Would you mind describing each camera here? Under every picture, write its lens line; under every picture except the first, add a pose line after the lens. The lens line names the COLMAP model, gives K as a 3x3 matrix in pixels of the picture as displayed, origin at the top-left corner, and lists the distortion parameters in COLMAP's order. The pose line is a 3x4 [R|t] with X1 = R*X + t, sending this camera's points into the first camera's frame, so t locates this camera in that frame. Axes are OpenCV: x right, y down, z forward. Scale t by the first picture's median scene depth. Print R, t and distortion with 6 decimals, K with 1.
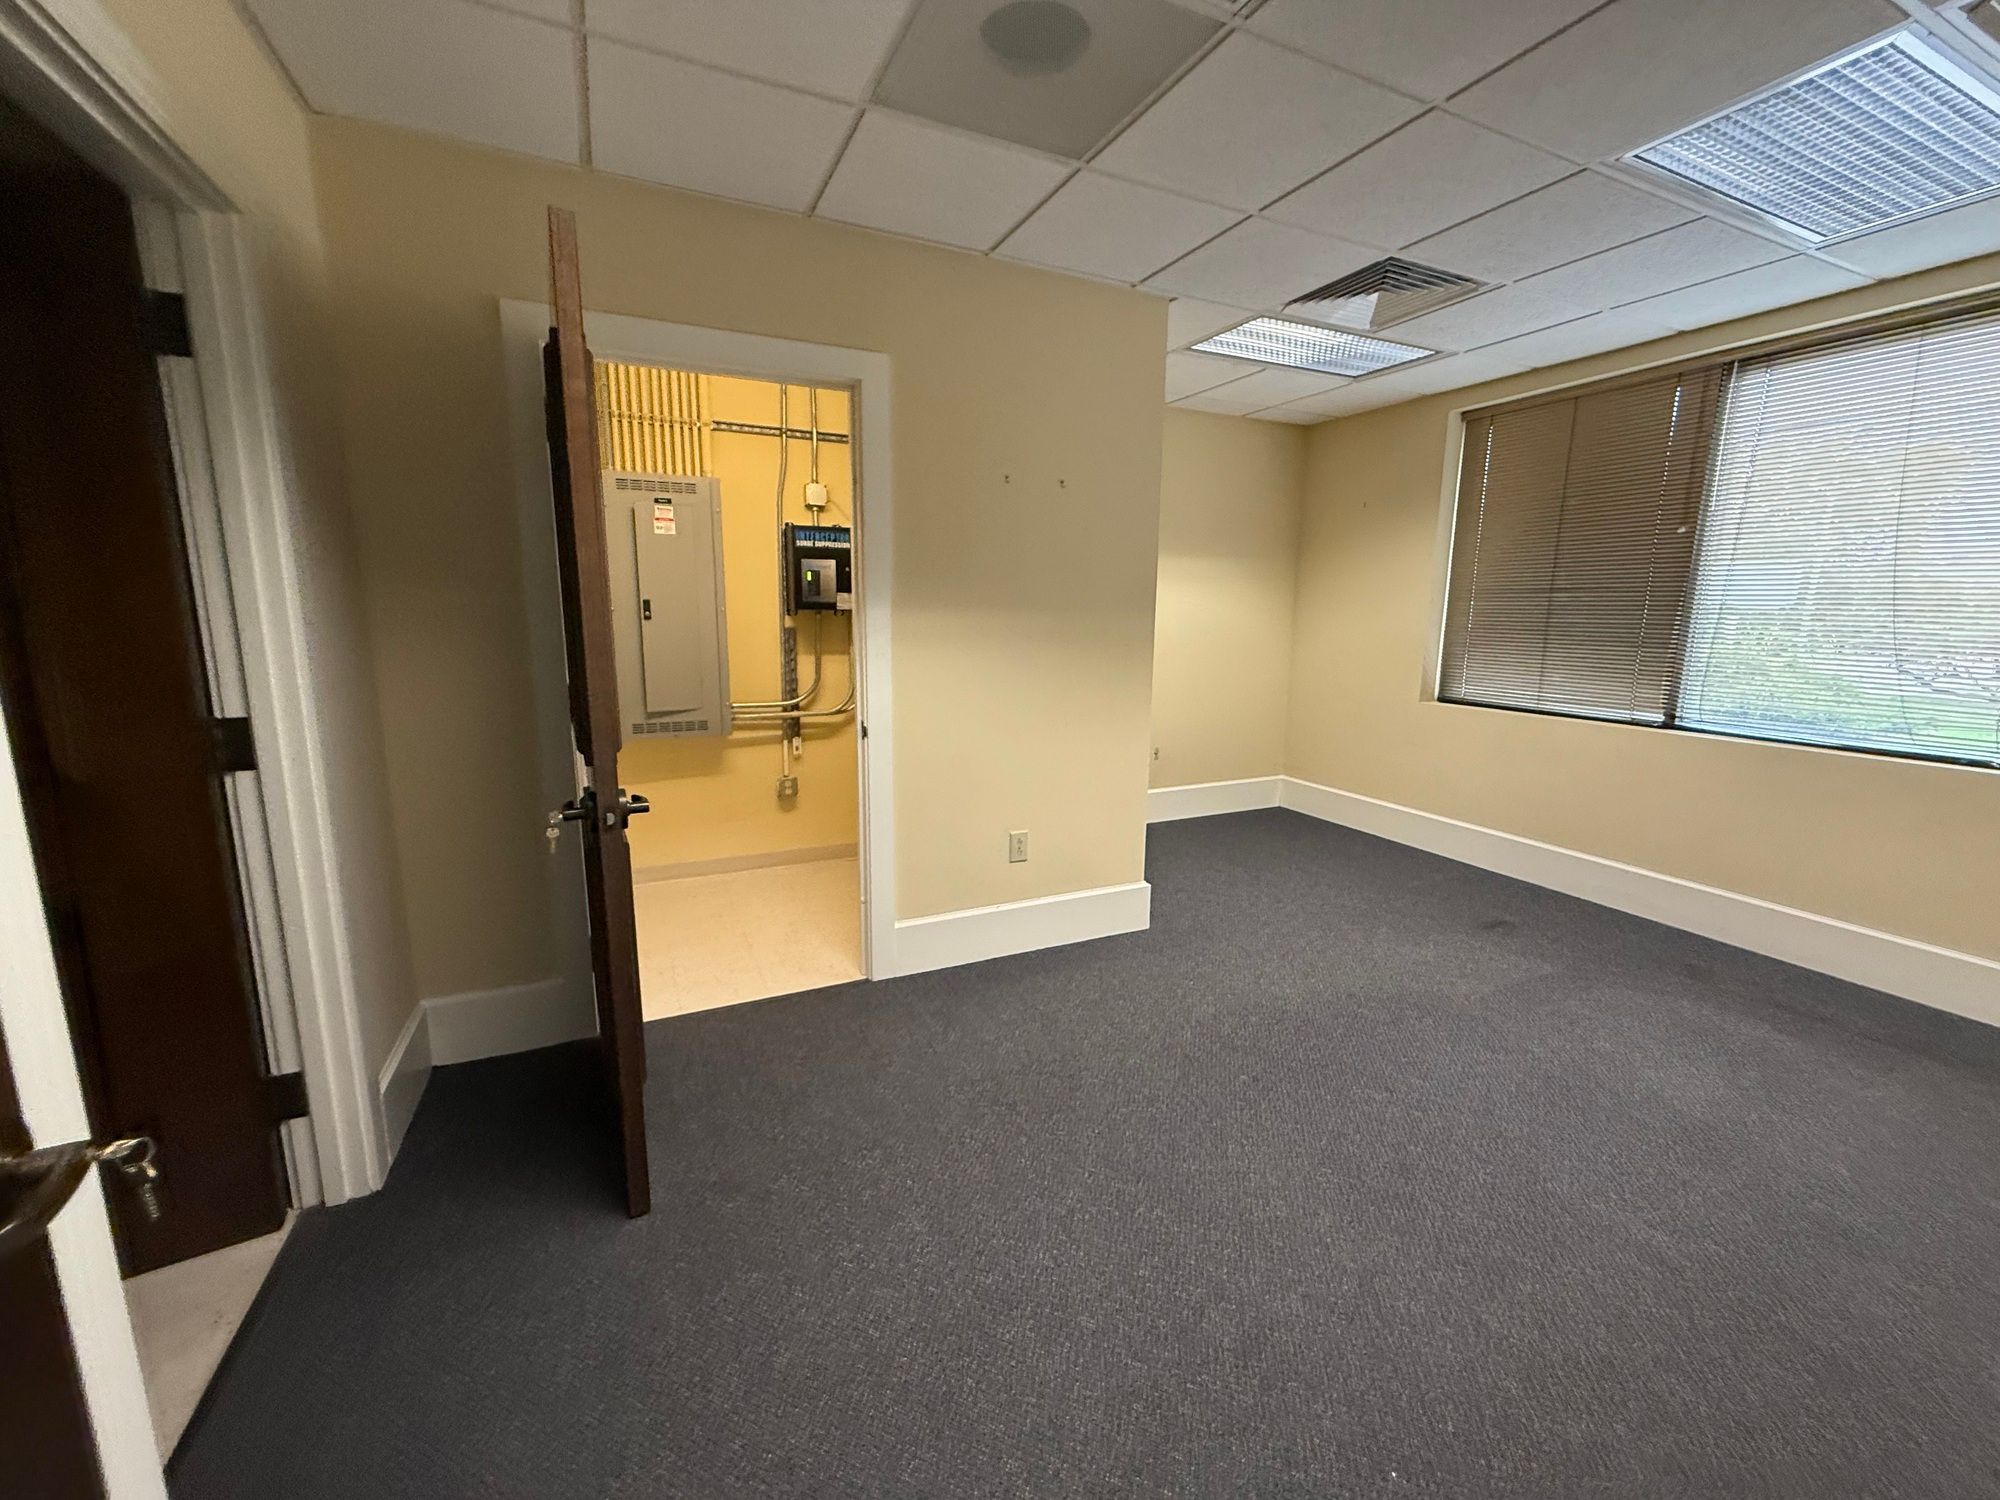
lens RADIAL K [[796.9, 0, 989.9], [0, 796.9, 748.1], [0, 0, 1]] dist [-0.001323, -0.000052]
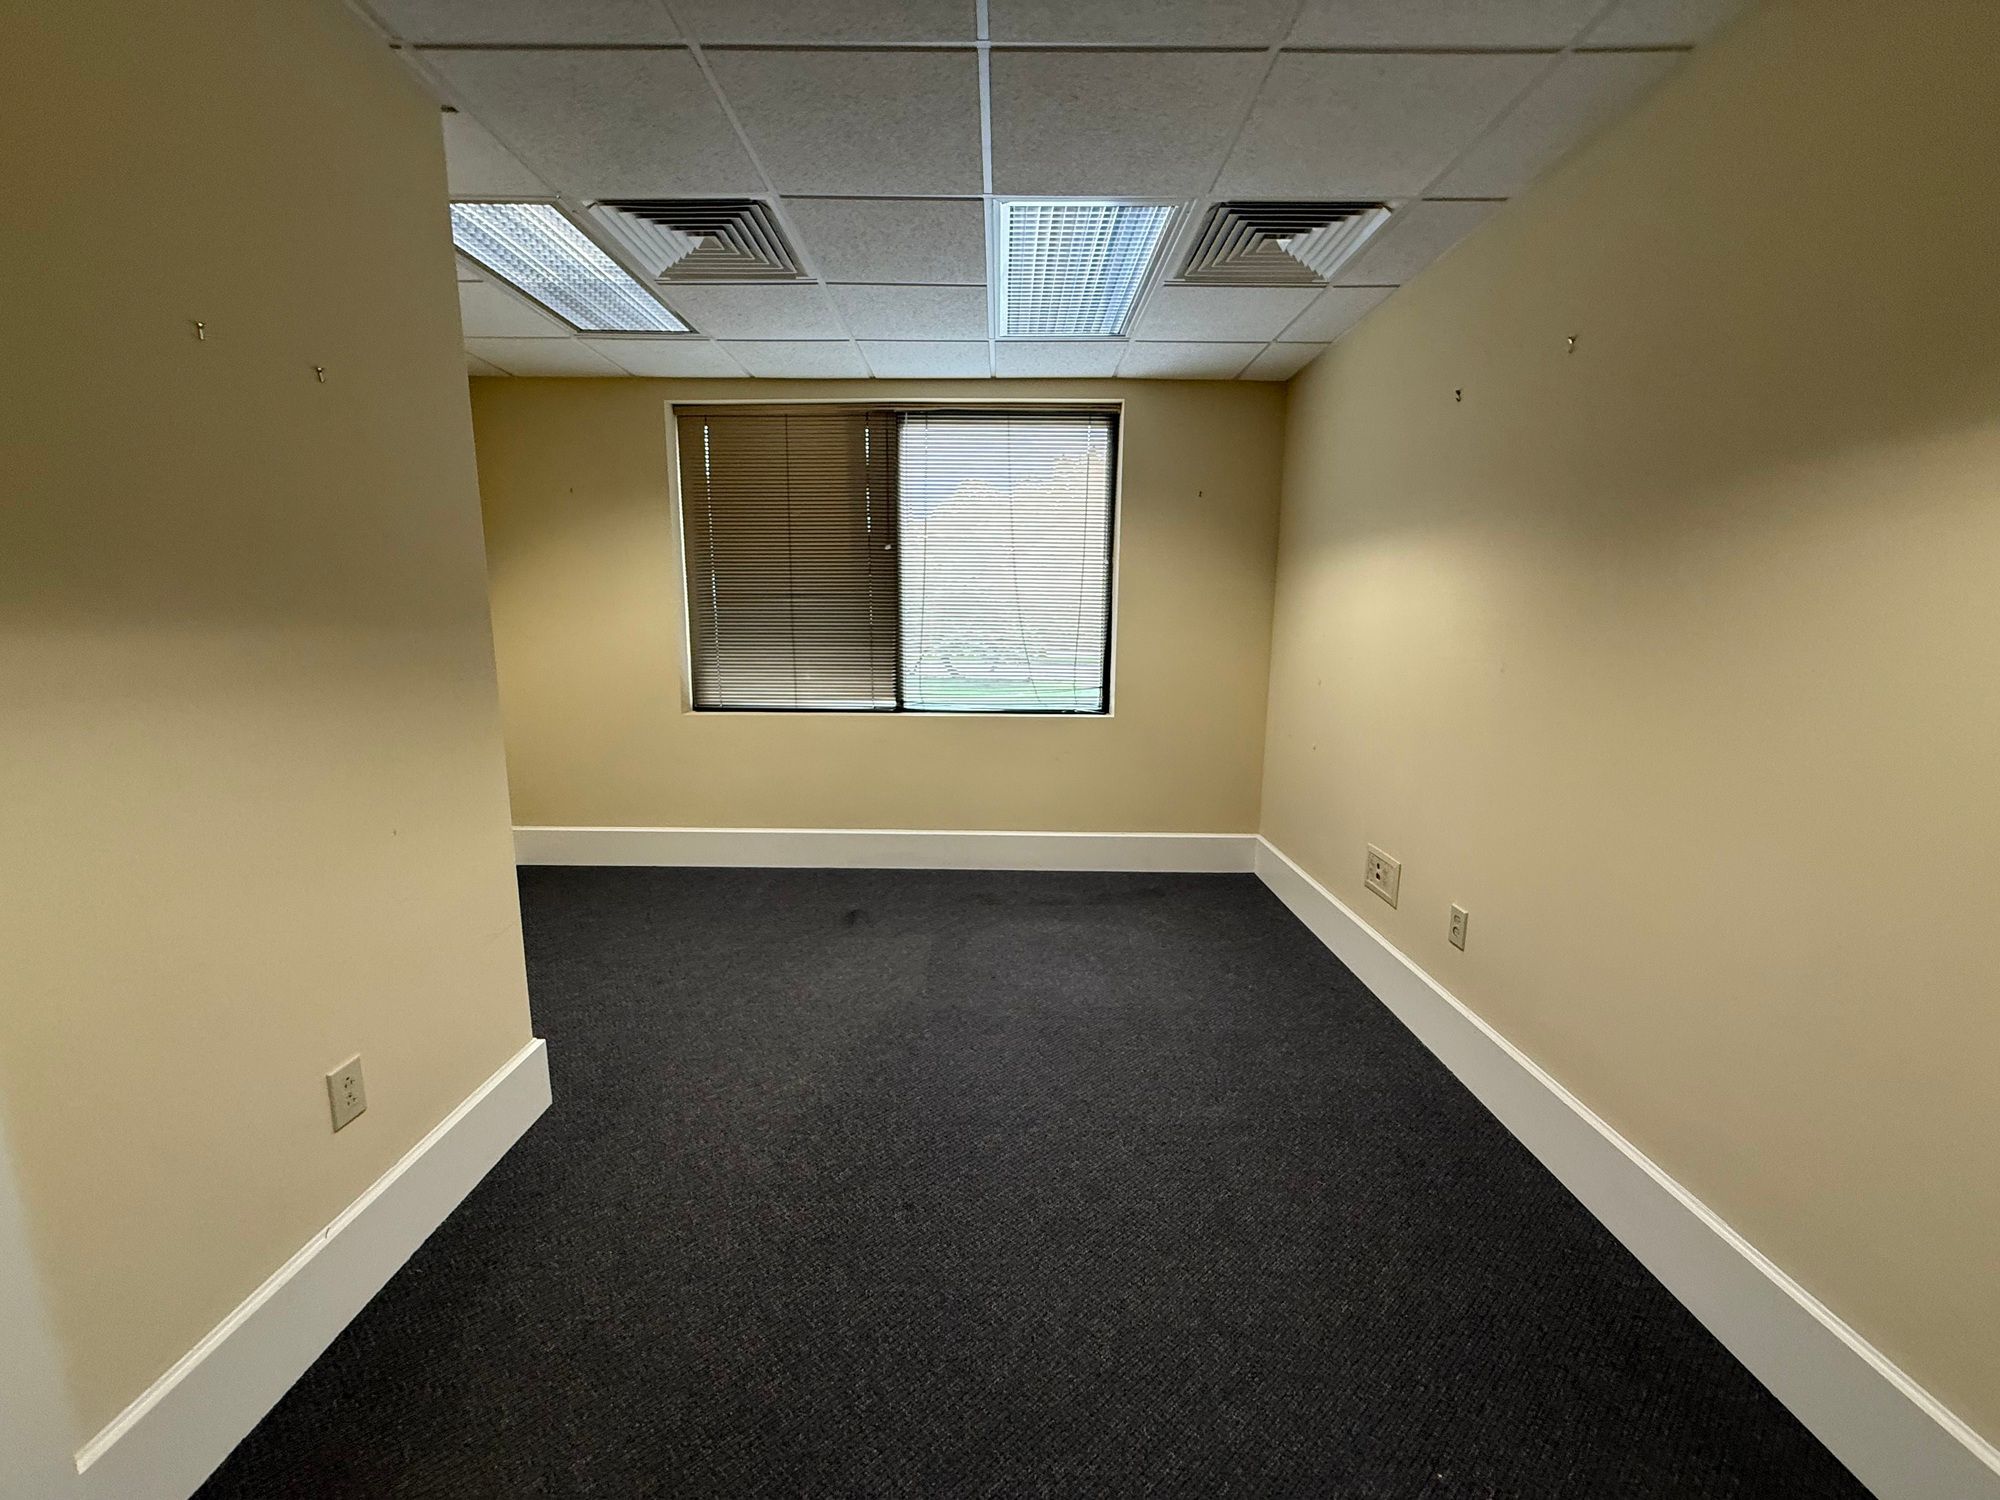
lens RADIAL K [[796.9, 0, 997.3], [0, 796.9, 751.5], [0, 0, 1]] dist [-0.001323, -0.000052]
pose [[0.430559, -0.159700, 0.888321, -0.173000], [0.156952, 0.982474, 0.100553, -0.064954], [-0.888811, 0.096130, 0.448078, 0.337600]]
